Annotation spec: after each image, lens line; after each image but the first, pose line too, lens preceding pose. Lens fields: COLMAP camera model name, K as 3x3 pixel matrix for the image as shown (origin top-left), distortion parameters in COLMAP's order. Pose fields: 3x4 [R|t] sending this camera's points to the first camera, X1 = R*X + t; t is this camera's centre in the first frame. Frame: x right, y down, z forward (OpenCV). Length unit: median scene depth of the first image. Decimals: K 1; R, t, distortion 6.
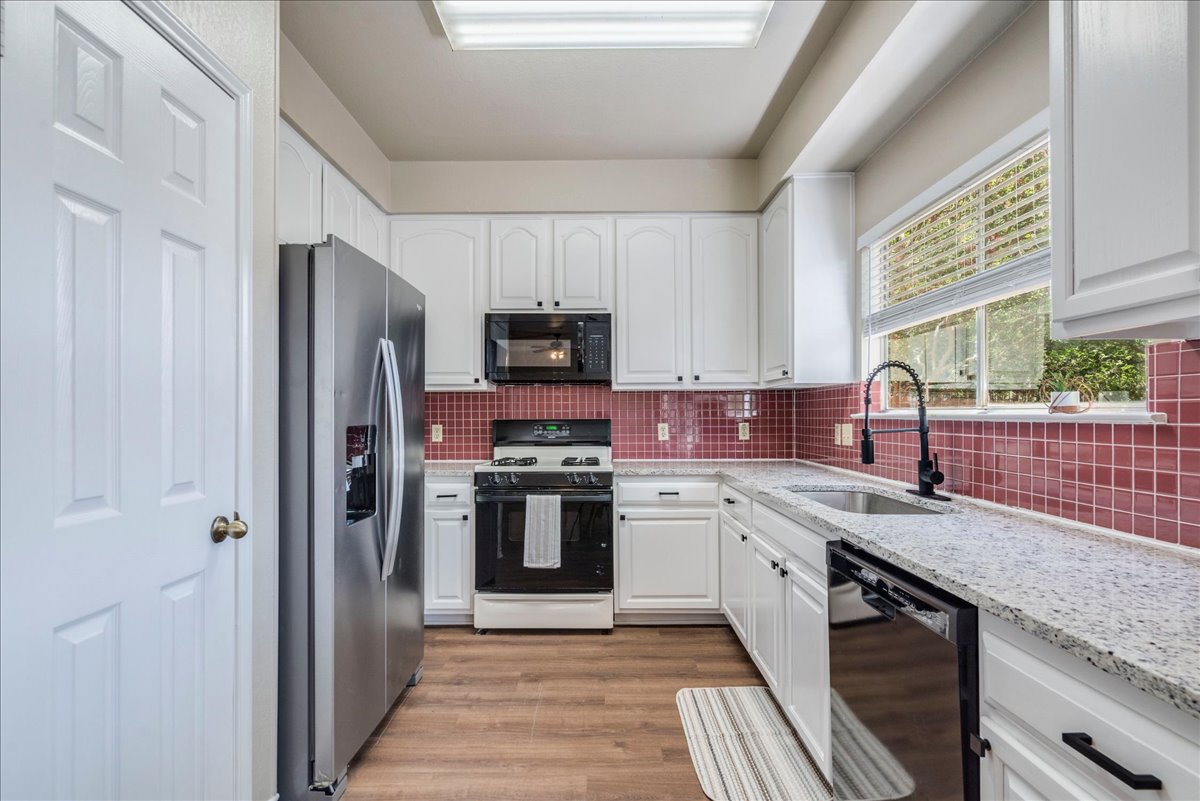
lens RADIAL K [[568.8, 0, 599.5], [0, 568.8, 418.0], [0, 0, 1]] dist [-0.001236, -0.000138]
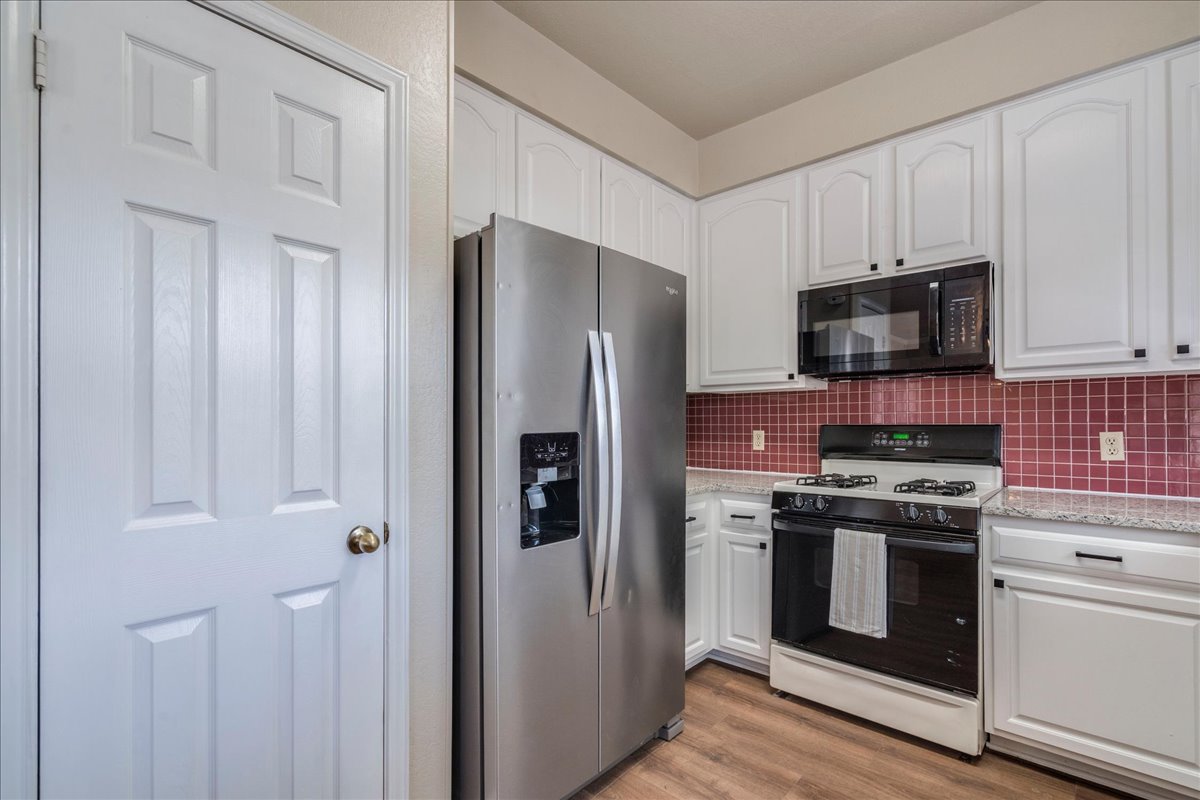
lens RADIAL K [[550.7, 0, 611.3], [0, 550.7, 421.5], [0, 0, 1]] dist [0.000238, 0.000137]
pose [[0.747243, -0.000485, -0.664551, 0.124073], [0.000718, 1.000000, 0.000078, -0.002247], [0.664551, -0.000535, 0.747243, 0.267973]]
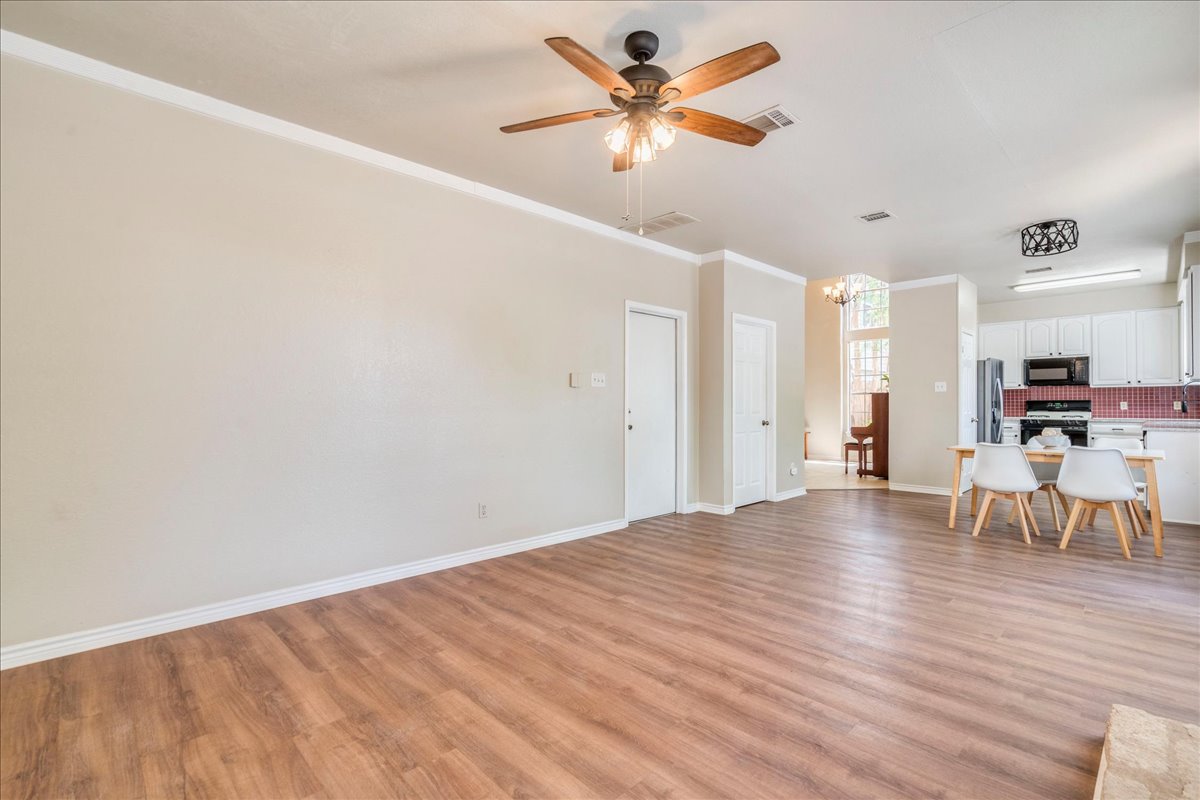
lens RADIAL K [[547.7, 0, 599.8], [0, 547.7, 403.9], [0, 0, 1]] dist [-0.000689, -0.000067]
pose [[0.696703, -0.000446, -0.717360, 0.261515], [-0.000893, 0.999998, -0.001489, 0.026798], [0.717359, 0.001678, 0.696702, -2.293588]]
